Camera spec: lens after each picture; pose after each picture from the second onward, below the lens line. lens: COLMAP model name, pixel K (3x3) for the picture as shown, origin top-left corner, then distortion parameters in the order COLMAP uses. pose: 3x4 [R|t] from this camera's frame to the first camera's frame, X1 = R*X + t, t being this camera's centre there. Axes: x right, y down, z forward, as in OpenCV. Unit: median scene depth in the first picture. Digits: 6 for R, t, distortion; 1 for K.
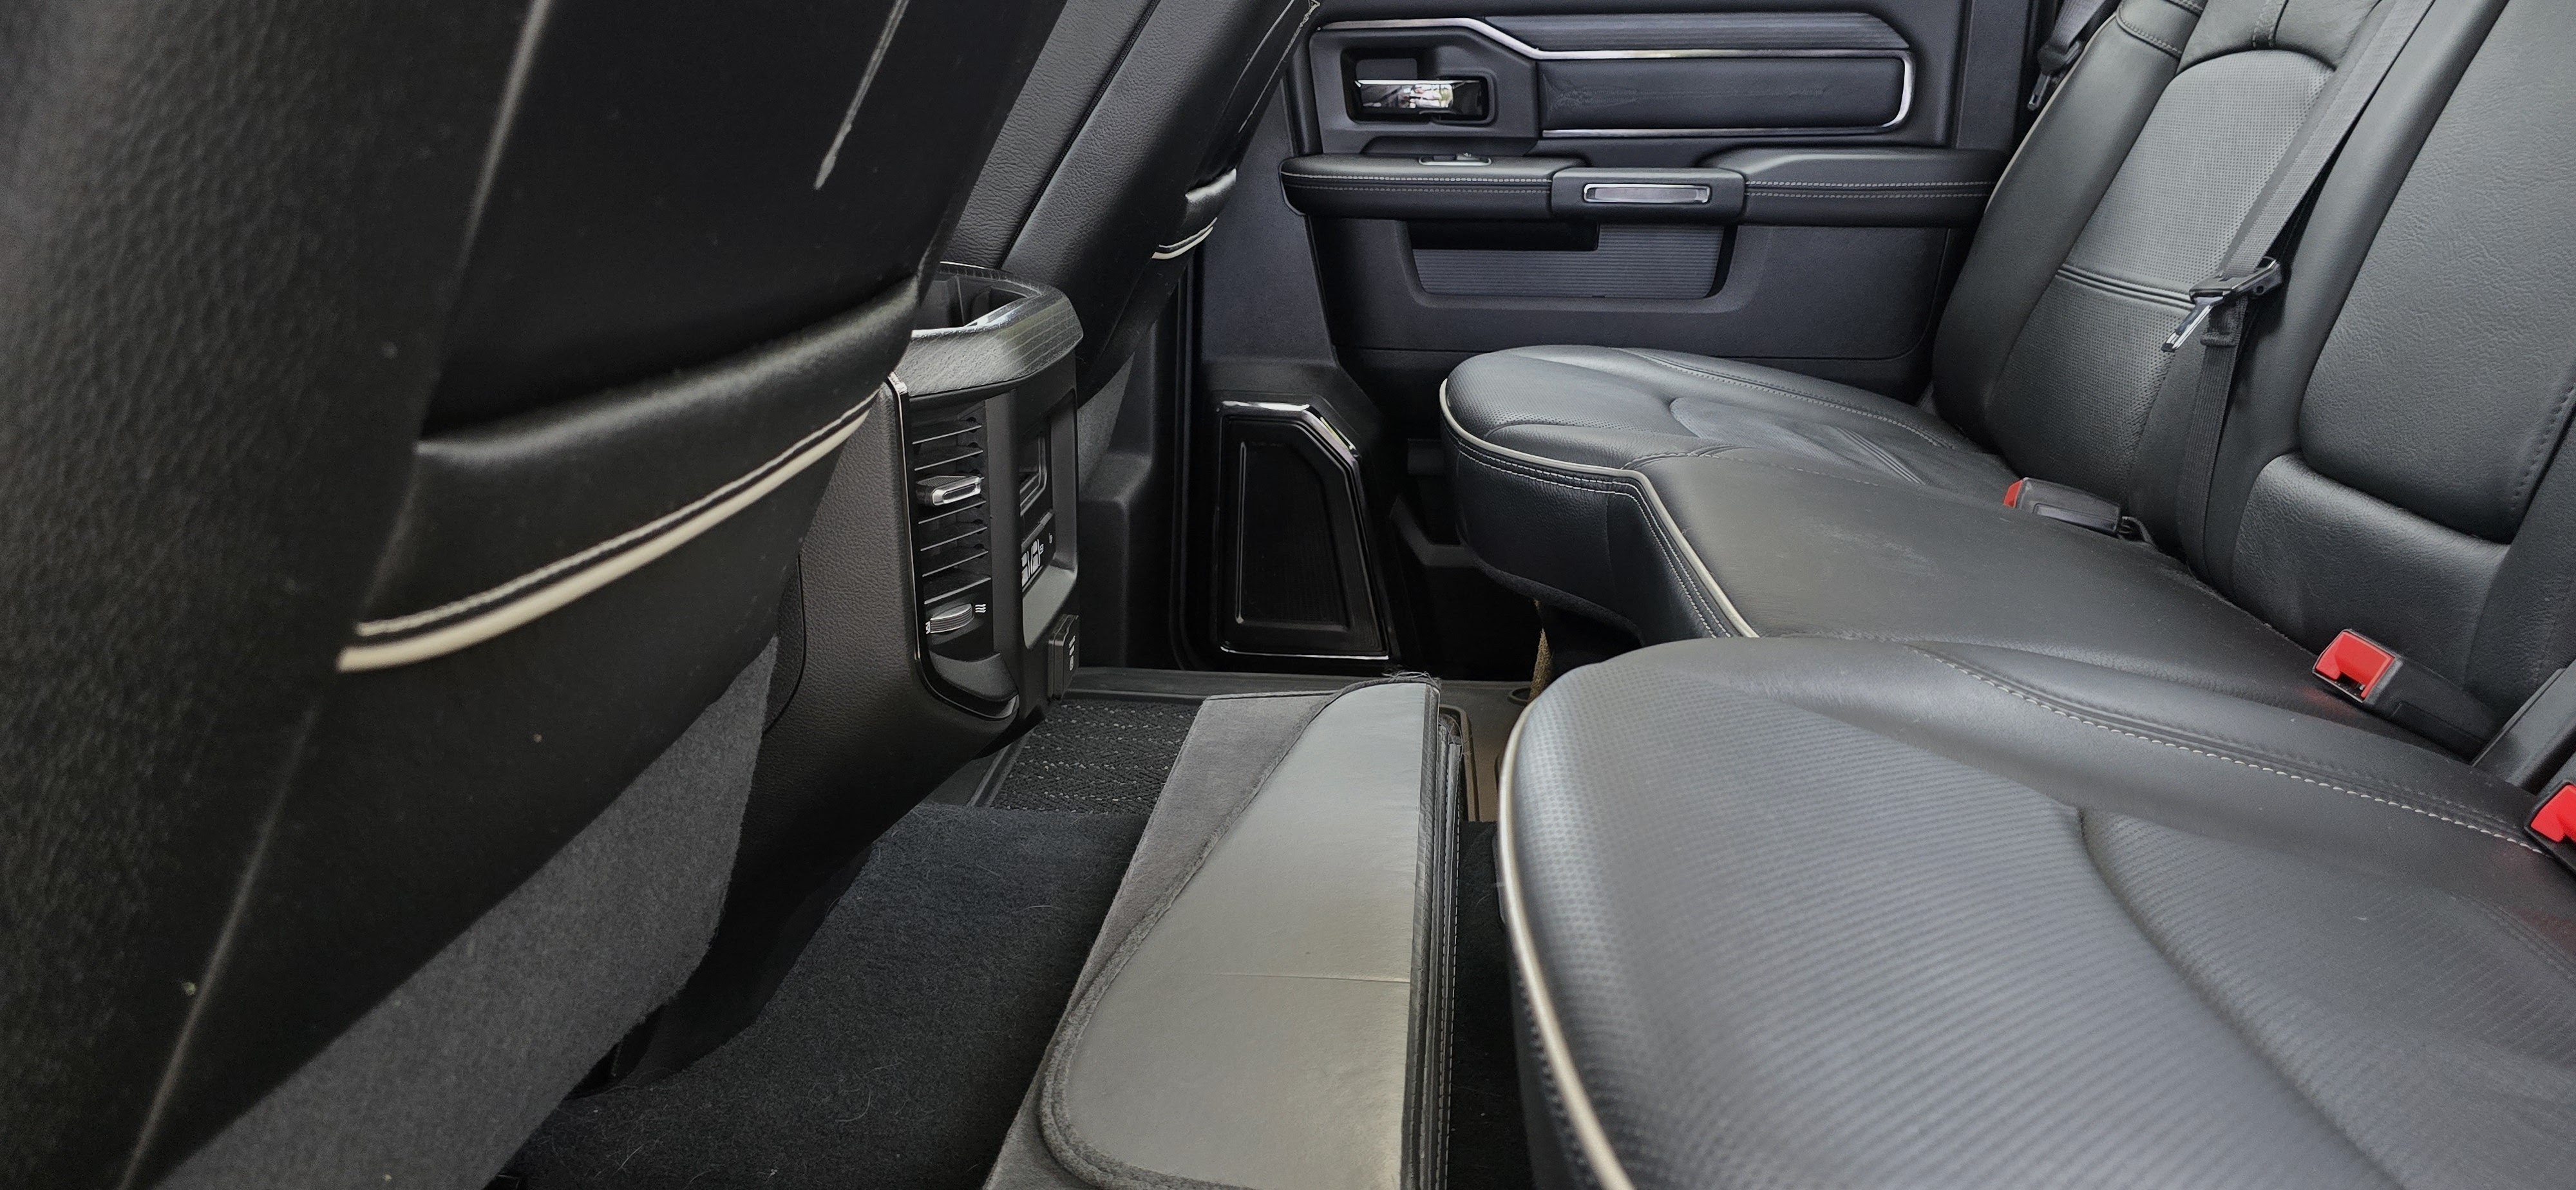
lens RADIAL K [[1632.5, 0, 1288.0], [0, 1632.5, 595.0], [0, 0, 1]] dist [0.041755, -0.002470]
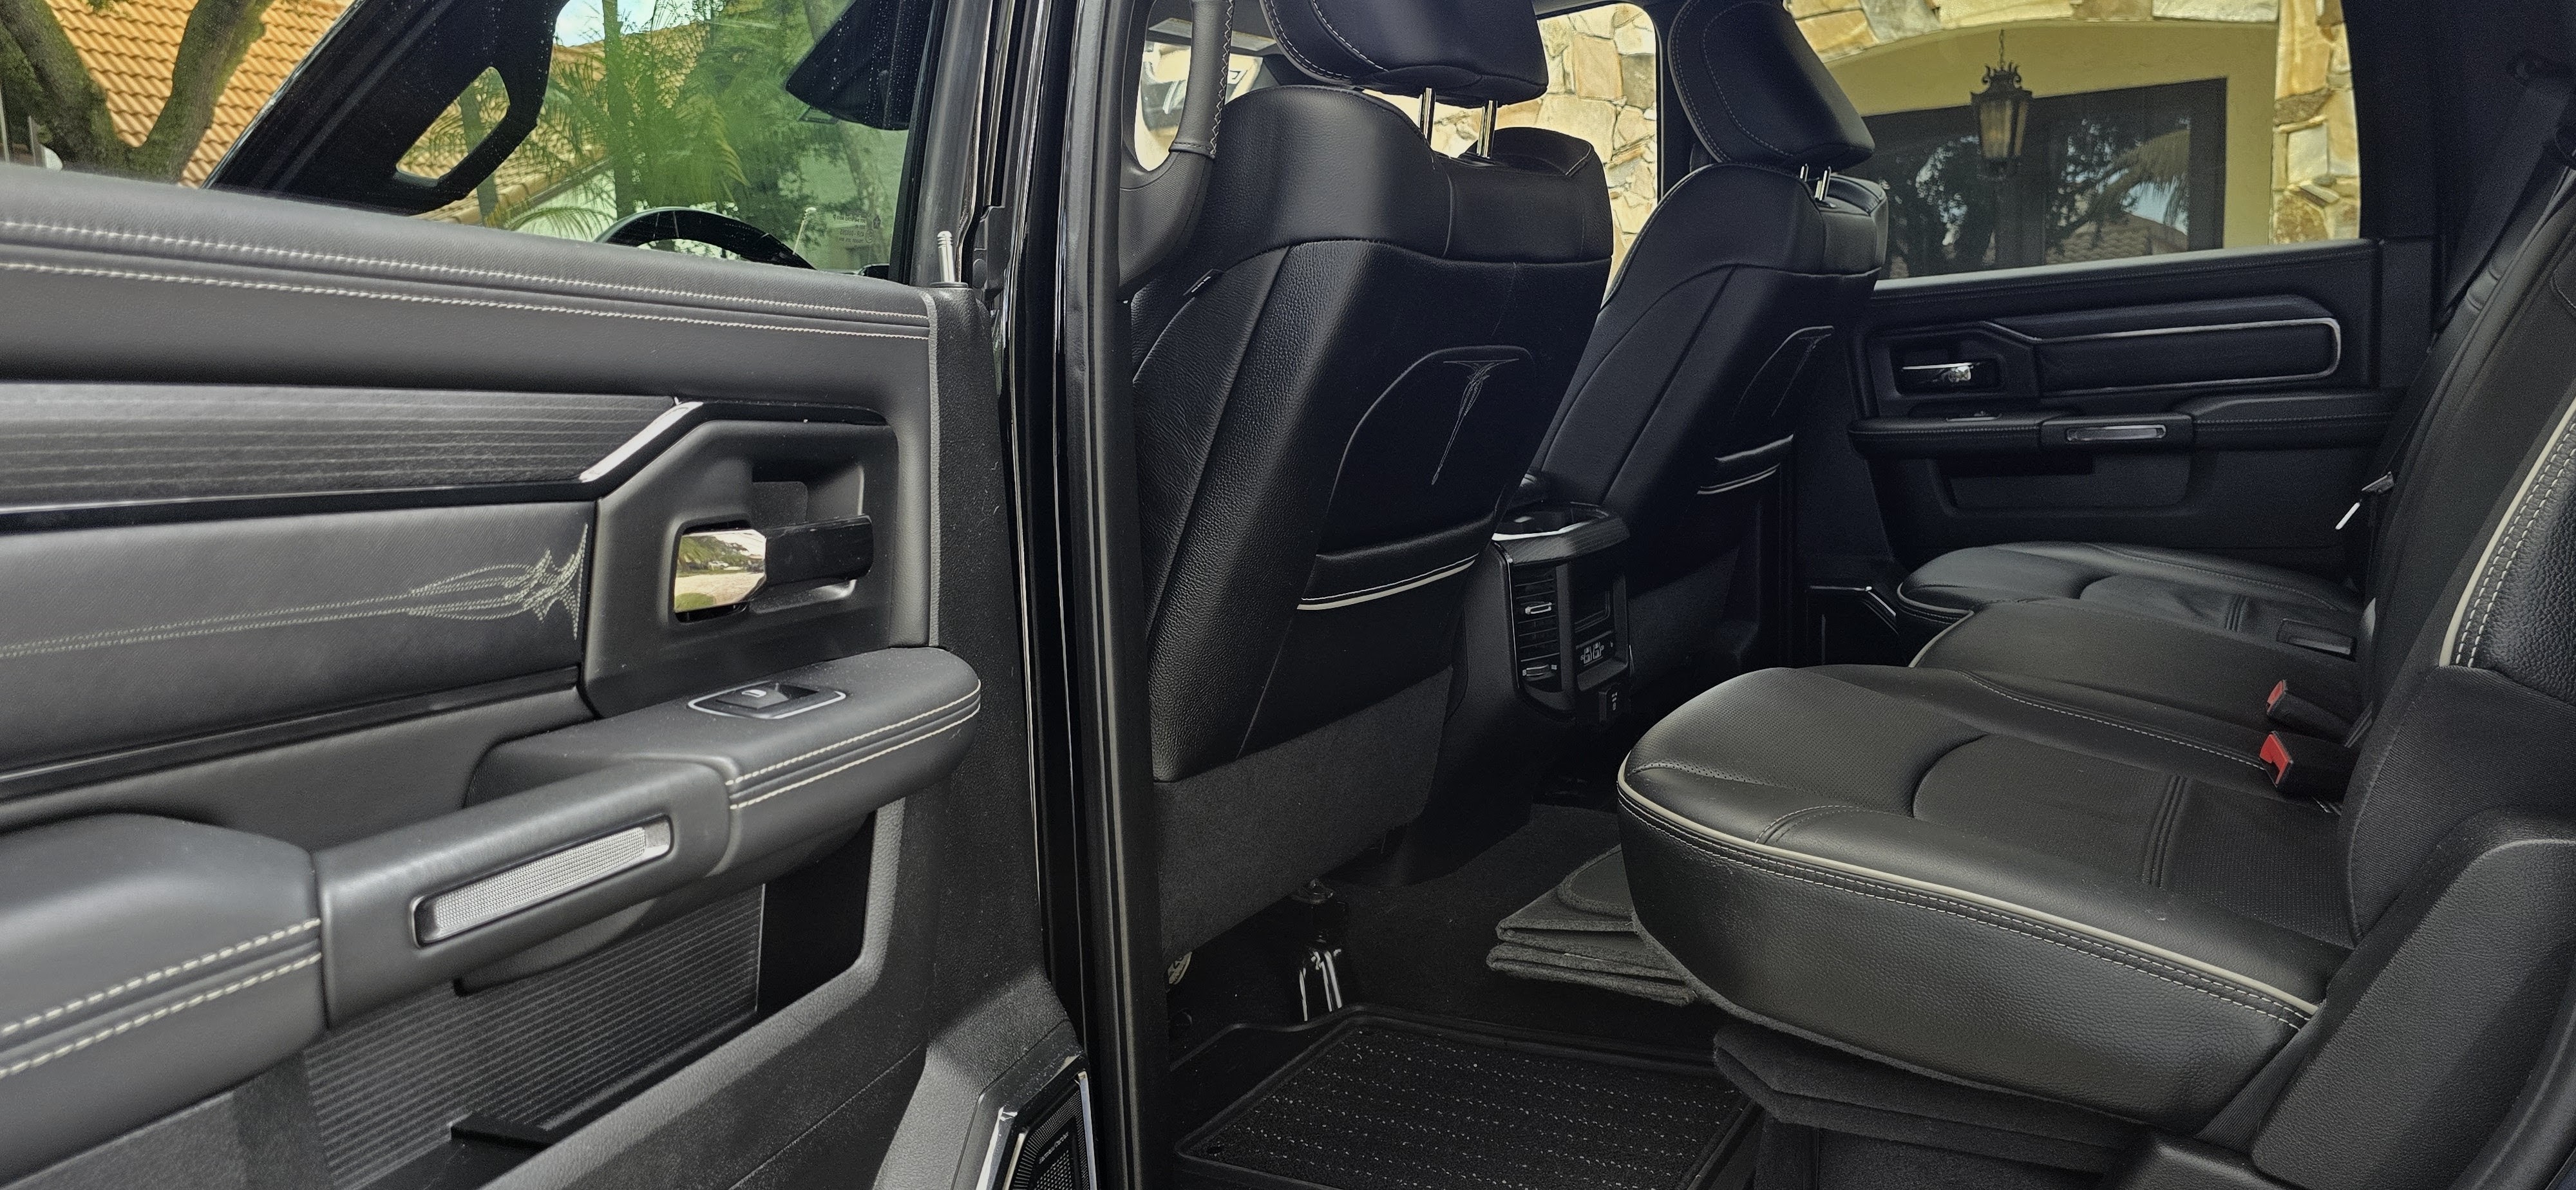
lens RADIAL K [[1632.5, 0, 1288.0], [0, 1632.5, 595.0], [0, 0, 1]] dist [0.041755, -0.002470]
pose [[0.872100, -0.004535, -0.489307, 0.285285], [-0.062700, 0.990679, -0.120932, 0.101527], [0.485294, 0.136145, 0.863686, -0.516915]]
